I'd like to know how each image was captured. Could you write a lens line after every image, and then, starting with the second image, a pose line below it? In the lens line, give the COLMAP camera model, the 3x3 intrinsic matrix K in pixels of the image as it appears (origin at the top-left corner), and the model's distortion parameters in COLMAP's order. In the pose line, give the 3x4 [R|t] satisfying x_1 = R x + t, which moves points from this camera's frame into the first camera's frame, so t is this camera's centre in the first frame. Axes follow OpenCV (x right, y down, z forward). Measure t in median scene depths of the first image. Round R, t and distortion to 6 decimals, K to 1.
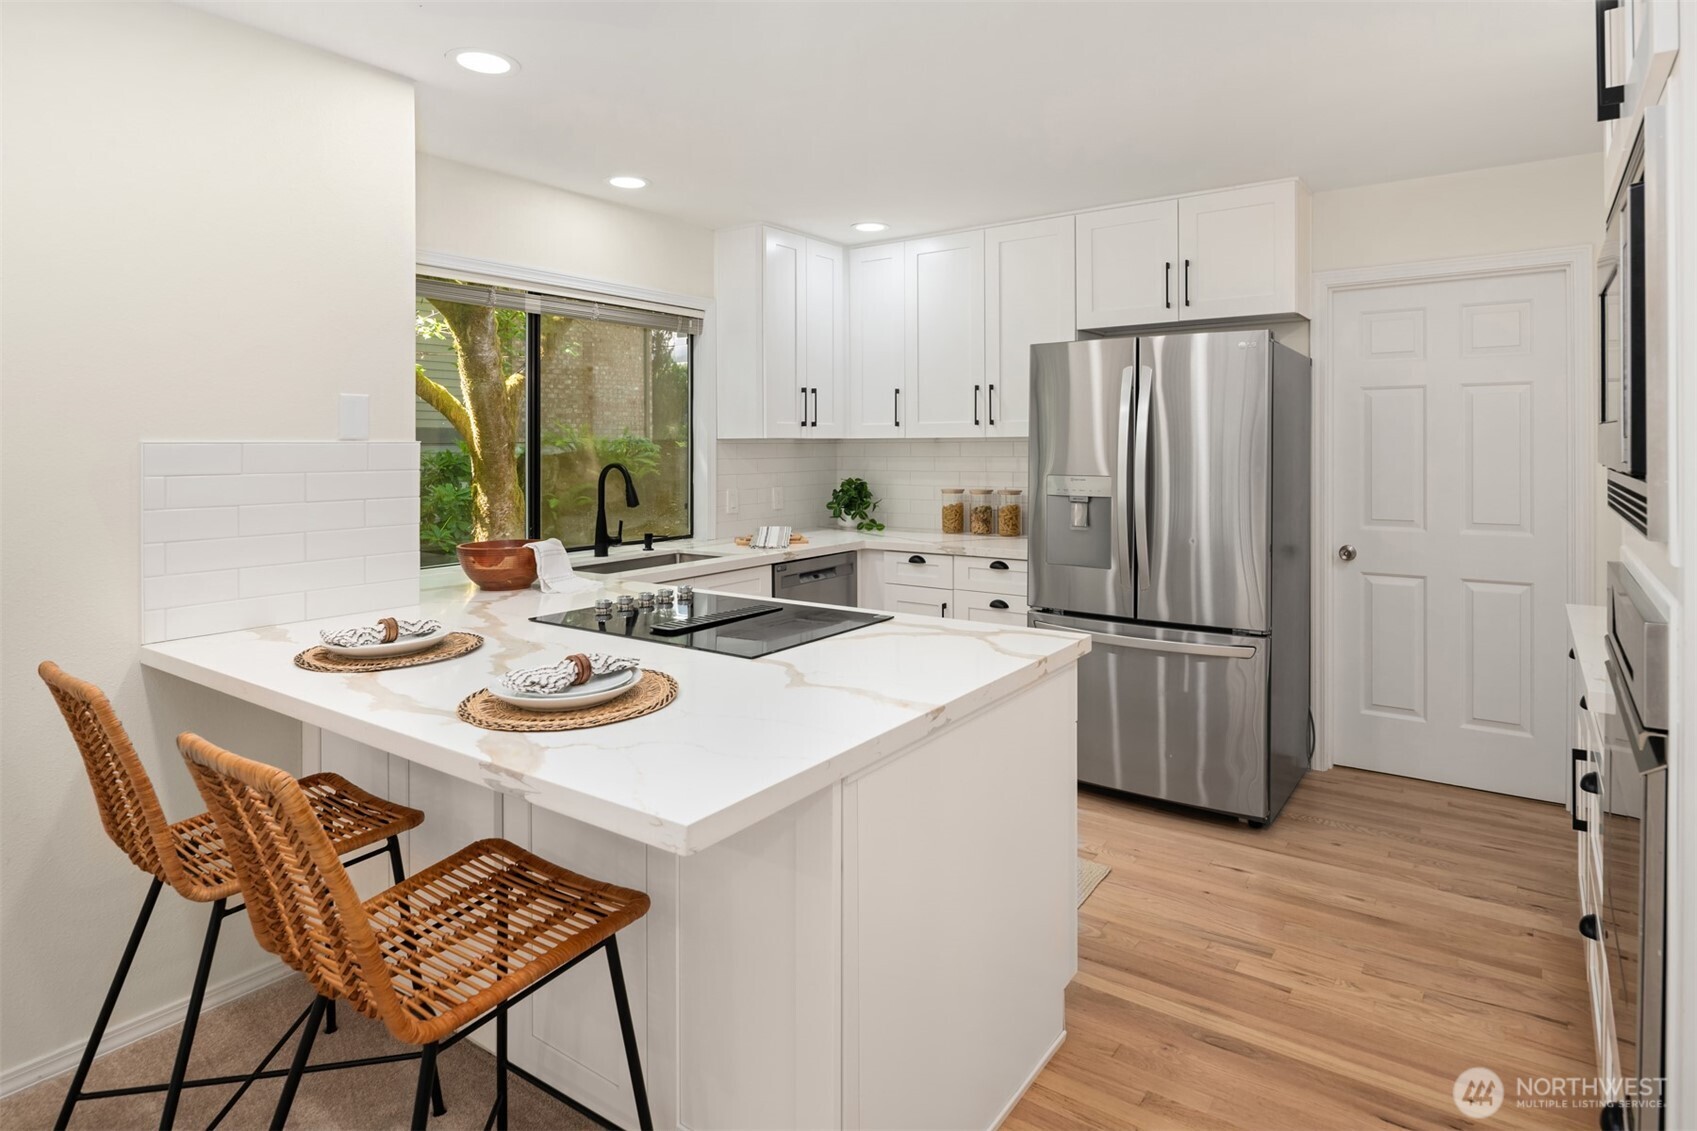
lens RADIAL K [[926.7, 0, 844.7], [0, 926.7, 451.6], [0, 0, 1]] dist [-0.000774, -0.001216]
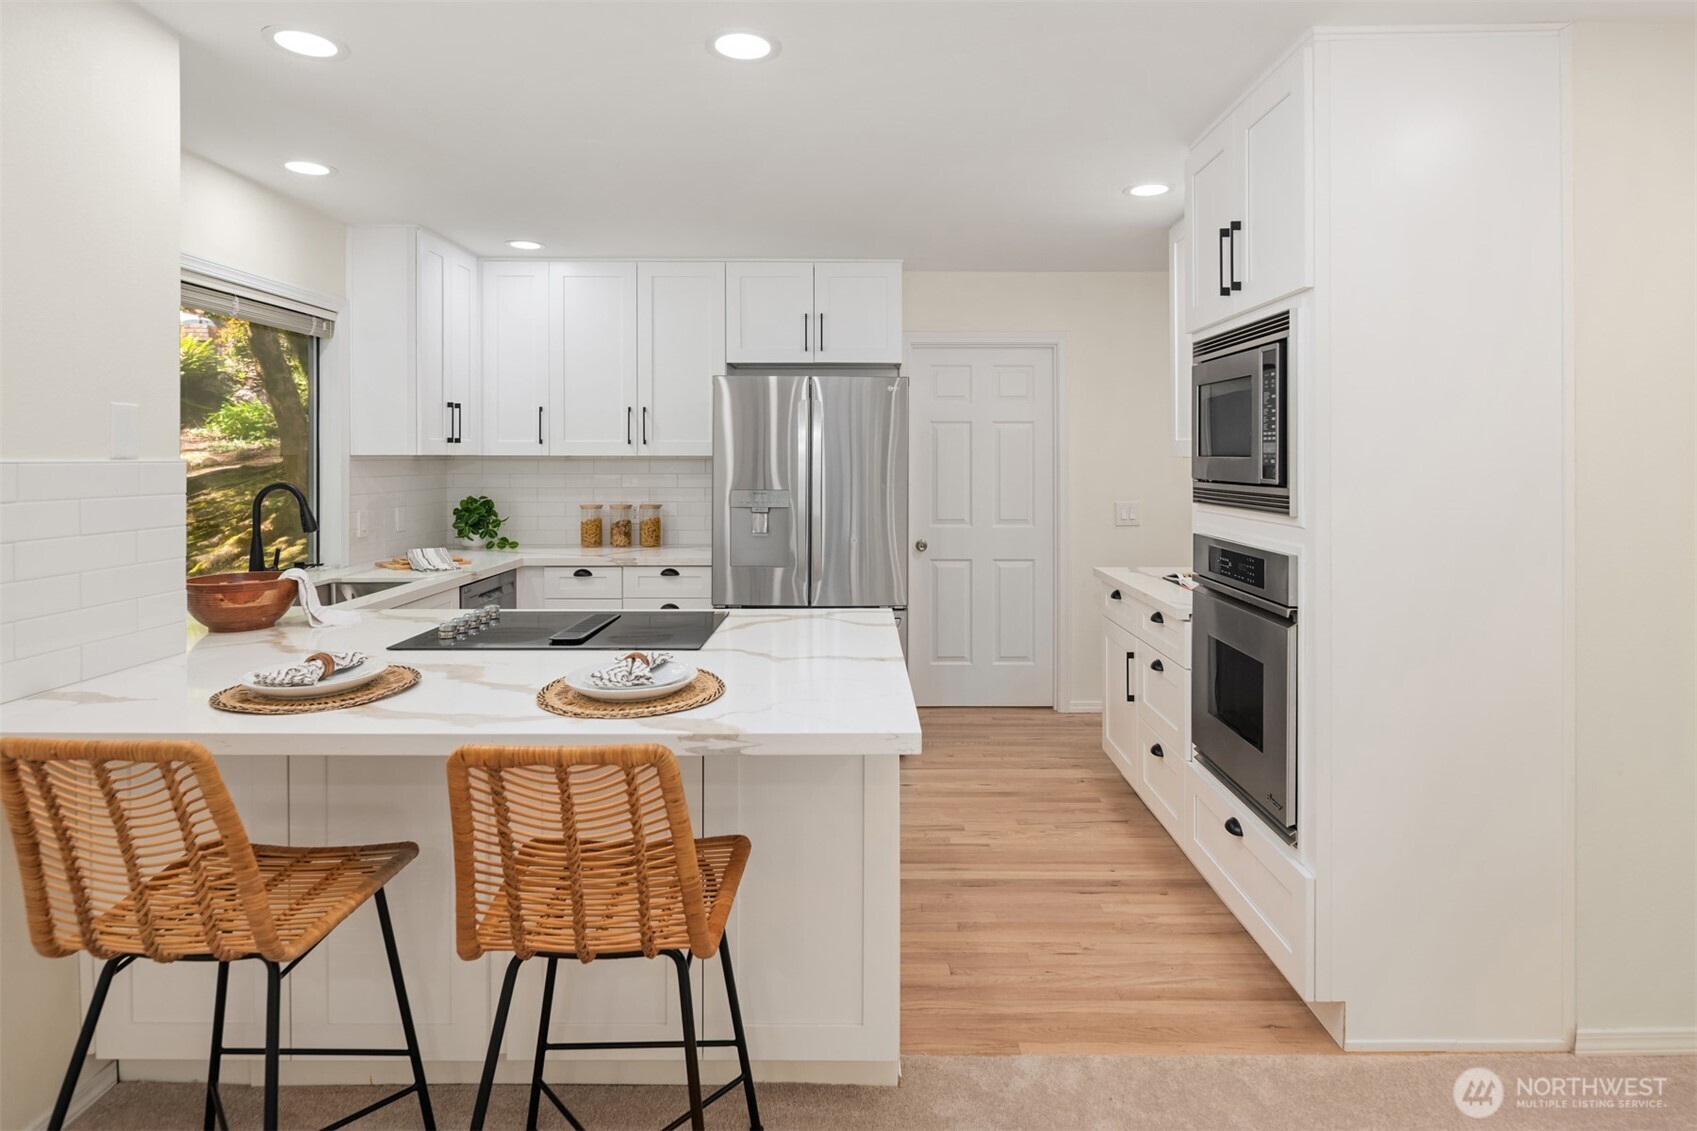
lens RADIAL K [[946.3, 0, 848.0], [0, 946.3, 464.1], [0, 0, 1]] dist [-0.002981, -0.000942]
pose [[0.814241, 0.001754, 0.580525, -0.317994], [-0.000987, 0.999998, -0.001637, -0.004786], [-0.580526, 0.000760, 0.814241, -0.041369]]
